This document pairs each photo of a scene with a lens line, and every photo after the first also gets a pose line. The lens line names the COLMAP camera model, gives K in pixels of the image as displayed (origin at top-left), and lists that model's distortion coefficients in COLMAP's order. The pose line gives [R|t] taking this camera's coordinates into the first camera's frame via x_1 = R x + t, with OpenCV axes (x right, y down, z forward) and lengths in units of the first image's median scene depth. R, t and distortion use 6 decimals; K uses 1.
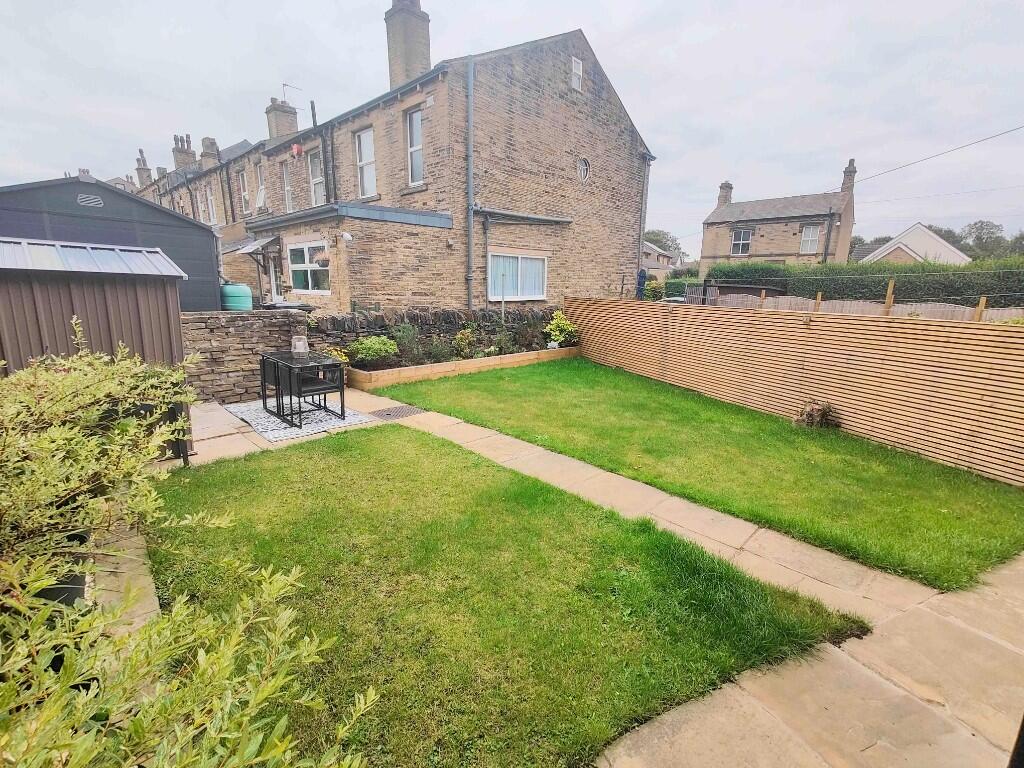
lens RADIAL K [[449.2, 0, 512.0], [0, 449.2, 384.0], [0, 0, 1]] dist [0.004802, 0.000747]
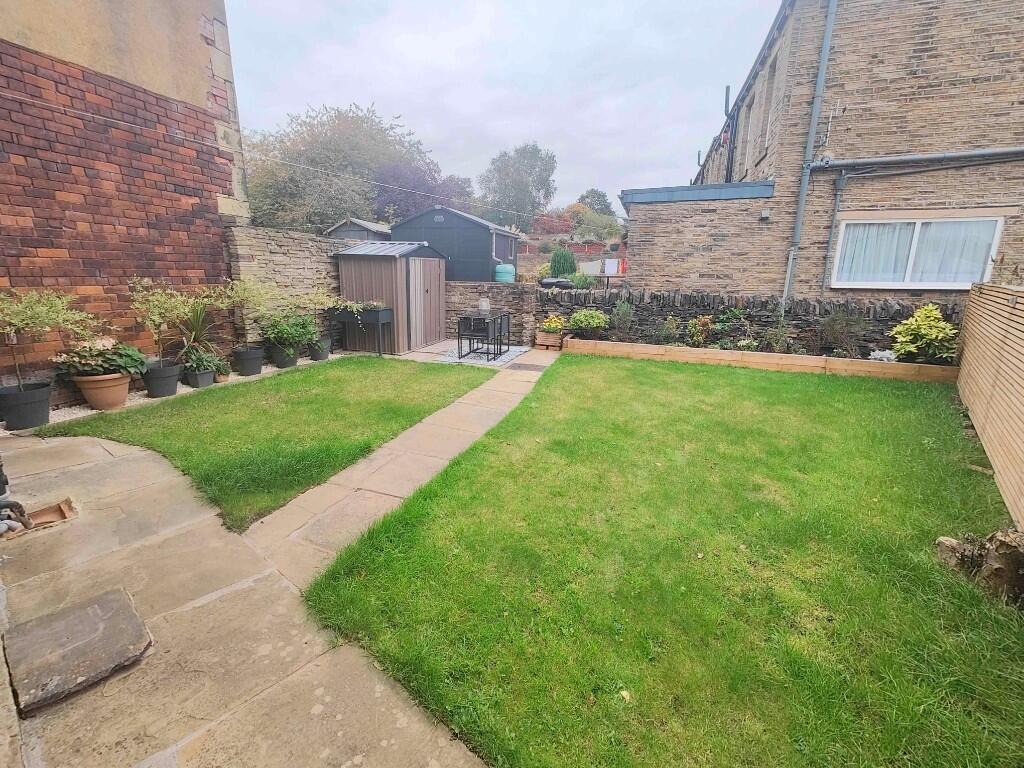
lens RADIAL K [[449.2, 0, 512.0], [0, 449.2, 384.0], [0, 0, 1]] dist [0.004802, 0.000747]
pose [[0.435050, 0.209063, -0.875799, 0.474984], [-0.200312, 0.970768, 0.132230, -0.026604], [0.877842, 0.117906, 0.464210, 0.245068]]
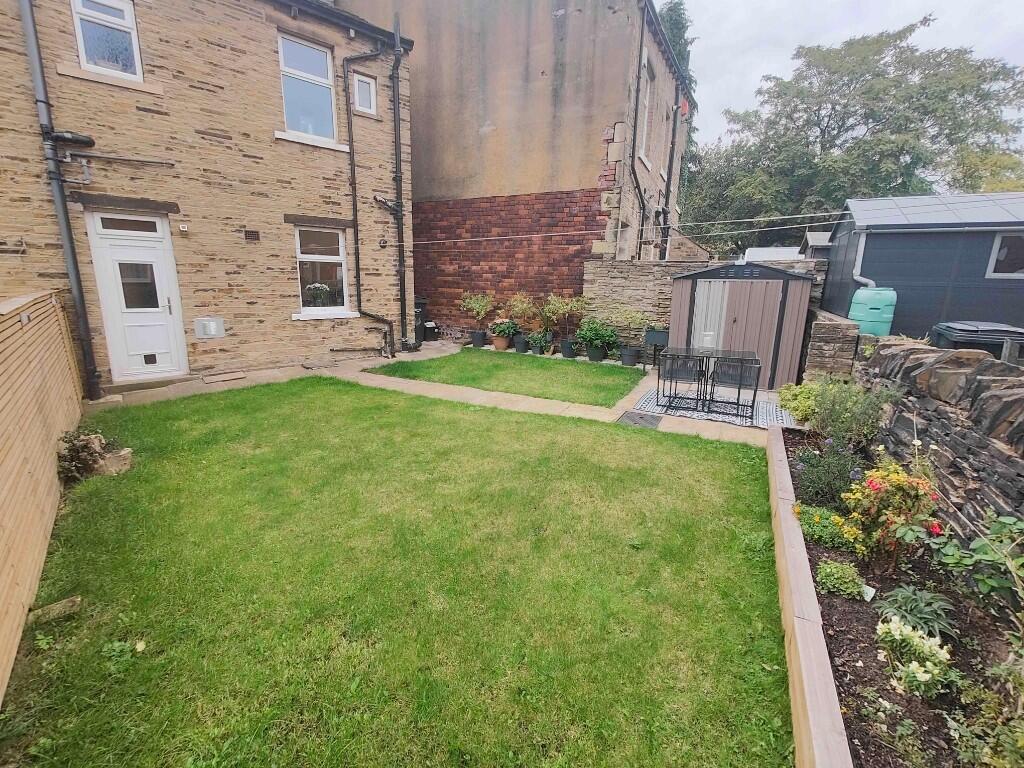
lens RADIAL K [[449.2, 0, 512.0], [0, 449.2, 384.0], [0, 0, 1]] dist [0.004802, 0.000747]
pose [[-0.964652, 0.023106, -0.262510, 0.139514], [-0.093625, 0.901110, 0.423362, -0.219857], [0.246333, 0.432975, -0.867094, 1.016062]]
